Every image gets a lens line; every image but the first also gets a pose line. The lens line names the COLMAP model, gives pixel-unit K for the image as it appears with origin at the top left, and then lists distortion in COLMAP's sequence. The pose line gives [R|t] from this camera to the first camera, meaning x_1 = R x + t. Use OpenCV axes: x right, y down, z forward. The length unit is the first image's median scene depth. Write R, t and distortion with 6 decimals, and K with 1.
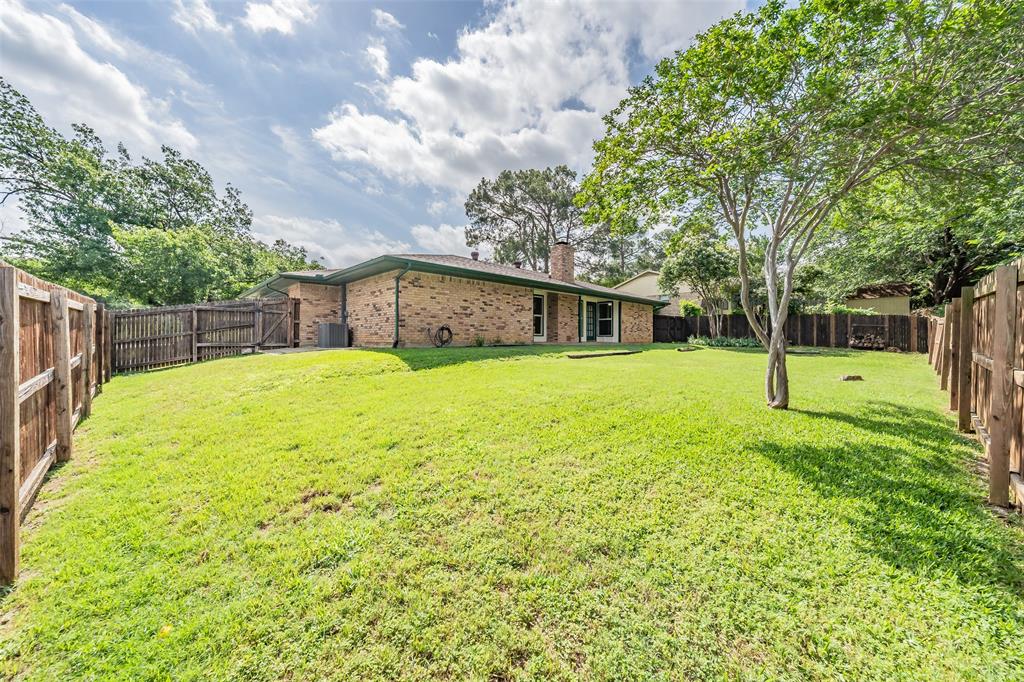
lens RADIAL K [[379.7, 0, 511.4], [0, 379.7, 344.3], [0, 0, 1]] dist [-0.011341, 0.001428]
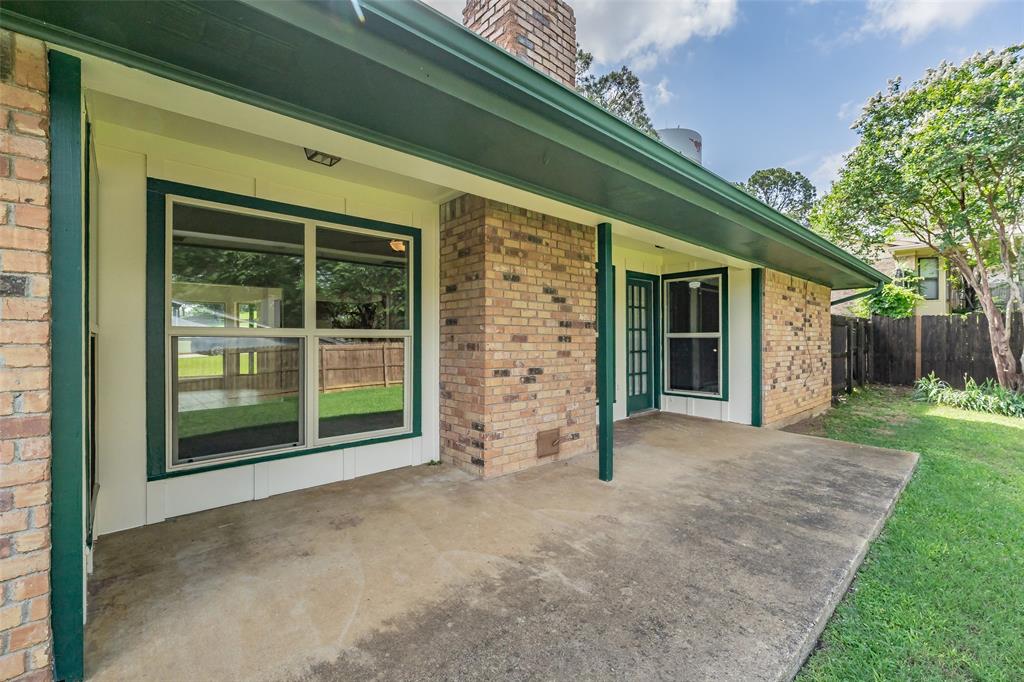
lens RADIAL K [[431.3, 0, 514.7], [0, 431.3, 340.1], [0, 0, 1]] dist [-0.004548, -0.000394]
pose [[0.999788, -0.006458, -0.019553, 0.129705], [0.006276, 0.999937, -0.009349, -0.064400], [0.019612, 0.009224, 0.999765, 0.725041]]
